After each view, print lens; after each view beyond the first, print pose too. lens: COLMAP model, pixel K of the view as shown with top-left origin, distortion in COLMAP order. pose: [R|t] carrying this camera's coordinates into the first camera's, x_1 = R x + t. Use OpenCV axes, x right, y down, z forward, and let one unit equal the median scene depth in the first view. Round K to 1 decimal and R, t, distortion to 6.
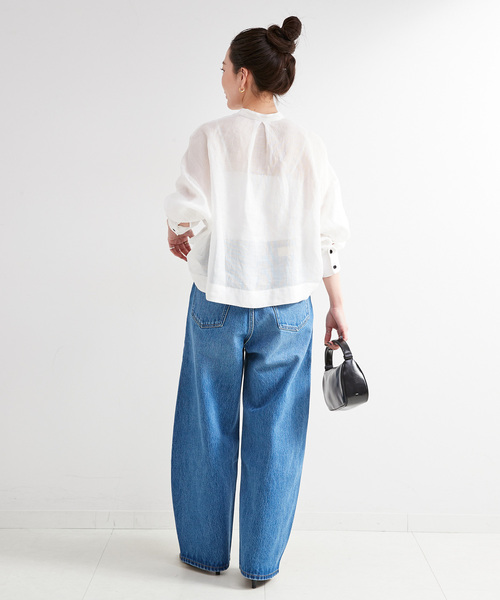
lens RADIAL K [[1076.4, 0, 250.0], [0, 1076.4, 300.0], [0, 0, 1]] dist [-0.012342, -0.070620]
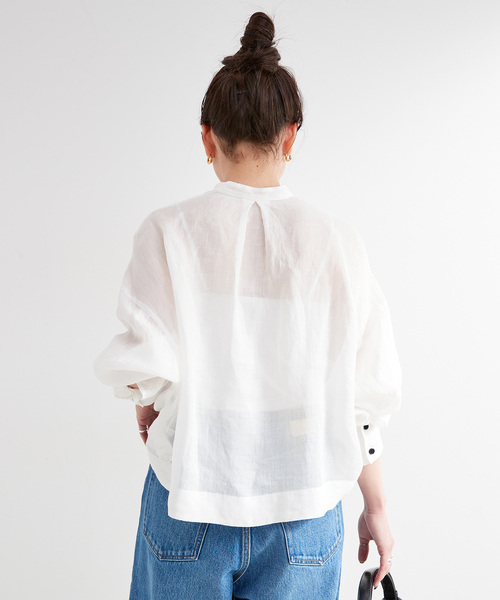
lens RADIAL K [[1076.4, 0, 250.0], [0, 1076.4, 300.0], [0, 0, 1]] dist [-0.012342, -0.070620]
pose [[0.999240, -0.027994, 0.027107, -0.009278], [0.032365, 0.983628, -0.177281, -0.010727], [-0.021700, 0.178024, 0.983787, 0.427004]]
